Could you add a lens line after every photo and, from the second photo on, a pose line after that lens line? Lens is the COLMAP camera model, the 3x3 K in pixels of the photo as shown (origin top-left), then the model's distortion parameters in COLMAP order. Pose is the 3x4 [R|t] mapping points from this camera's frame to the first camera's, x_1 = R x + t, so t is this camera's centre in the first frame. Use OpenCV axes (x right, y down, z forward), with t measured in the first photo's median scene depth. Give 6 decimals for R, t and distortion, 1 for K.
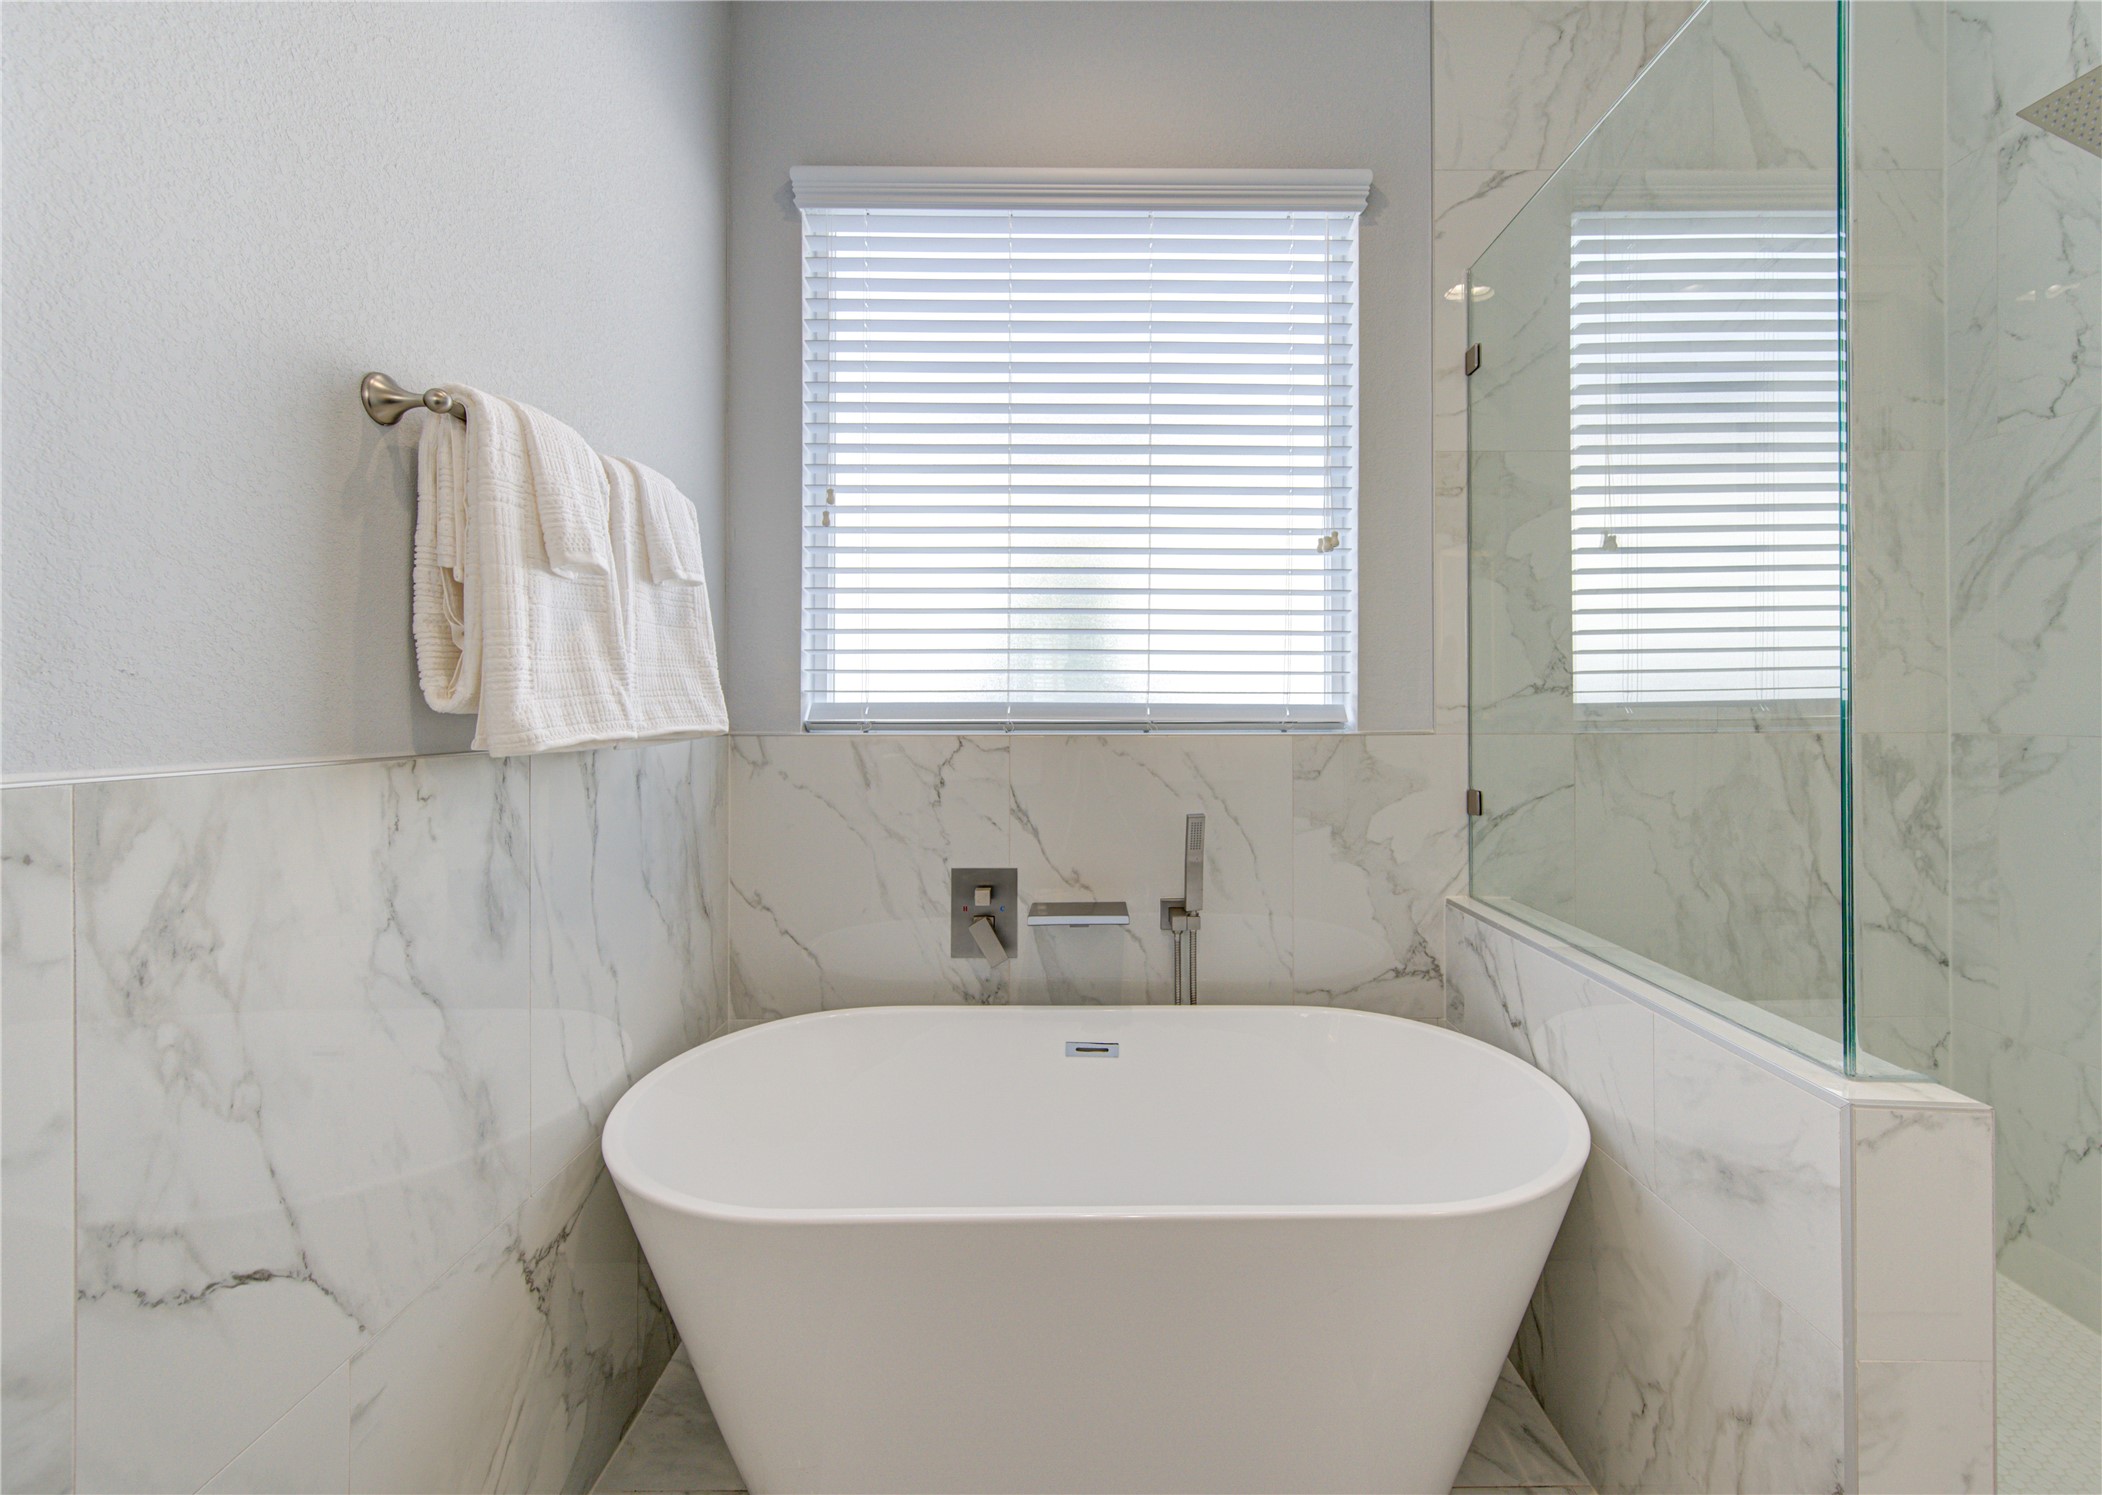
lens RADIAL K [[946.4, 0, 1058.2], [0, 946.4, 702.6], [0, 0, 1]] dist [-0.000136, -0.001067]
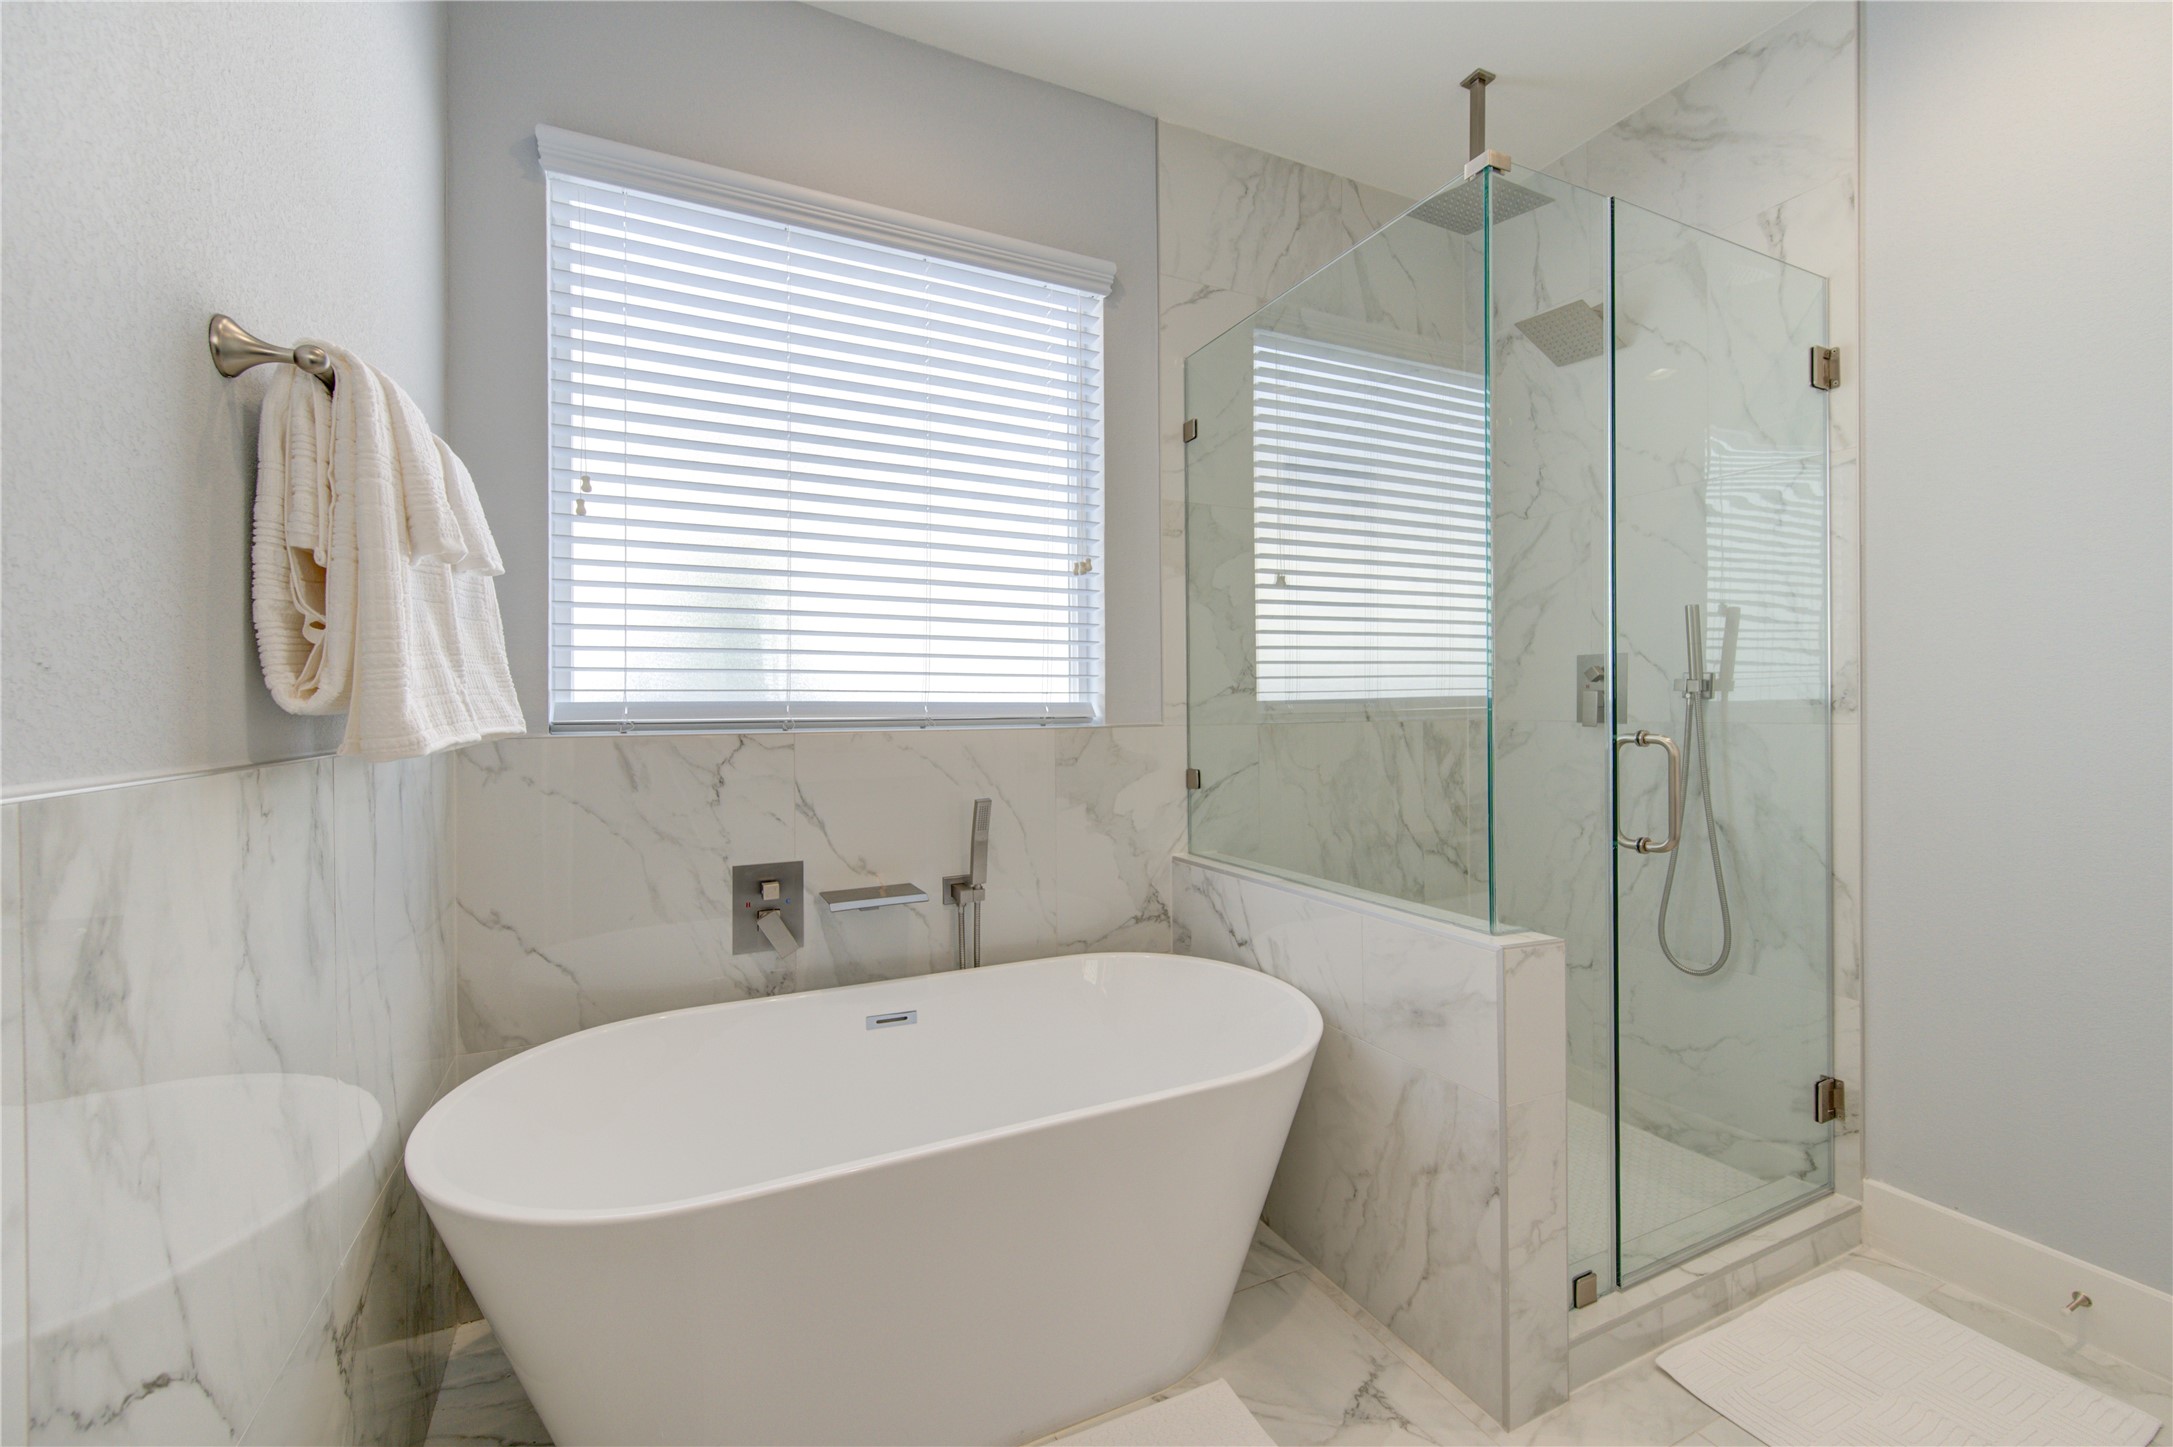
lens RADIAL K [[881.1, 0, 1126.0], [0, 881.1, 703.1], [0, 0, 1]] dist [-0.000700, -0.000284]
pose [[0.901932, -0.003670, 0.431862, -0.154384], [0.002911, 0.999993, 0.002420, 0.000389], [-0.431867, -0.000926, 0.901937, -0.030634]]
